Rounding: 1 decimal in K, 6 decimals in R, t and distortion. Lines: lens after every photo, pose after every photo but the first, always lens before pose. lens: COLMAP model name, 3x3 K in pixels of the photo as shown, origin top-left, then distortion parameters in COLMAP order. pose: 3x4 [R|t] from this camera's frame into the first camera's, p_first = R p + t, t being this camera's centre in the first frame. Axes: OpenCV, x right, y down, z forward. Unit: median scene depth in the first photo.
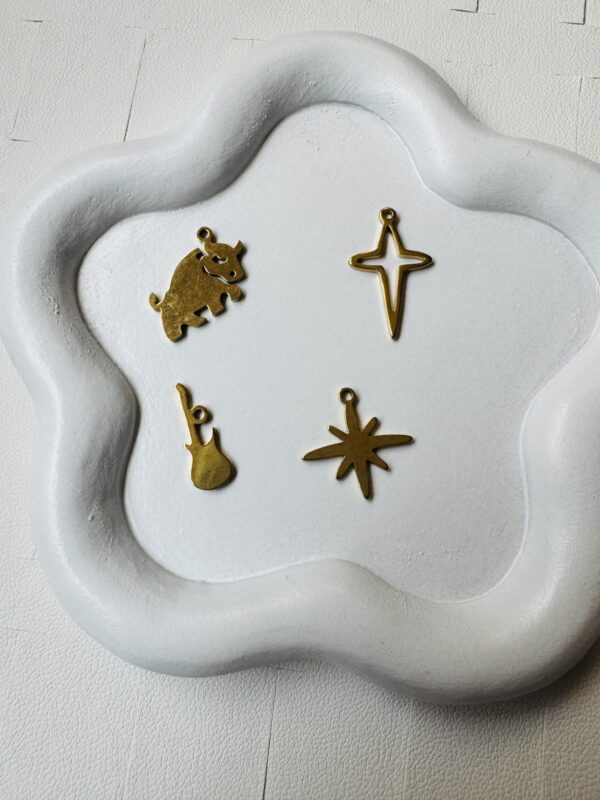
lens RADIAL K [[656.3, 0, 298.3], [0, 656.3, 381.3], [0, 0, 1]] dist [-0.005937, -0.004615]
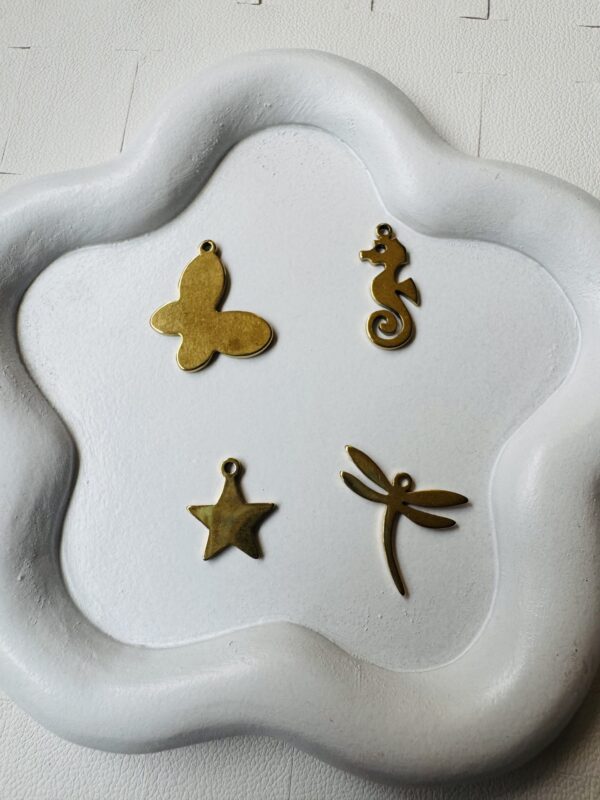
lens RADIAL K [[656.3, 0, 302.6], [0, 656.3, 376.5], [0, 0, 1]] dist [-0.005937, -0.004615]
pose [[0.999533, -0.007425, -0.029631, 0.104595], [0.006936, 0.999839, -0.016565, -0.054232], [0.029749, 0.016351, 0.999424, 0.076292]]
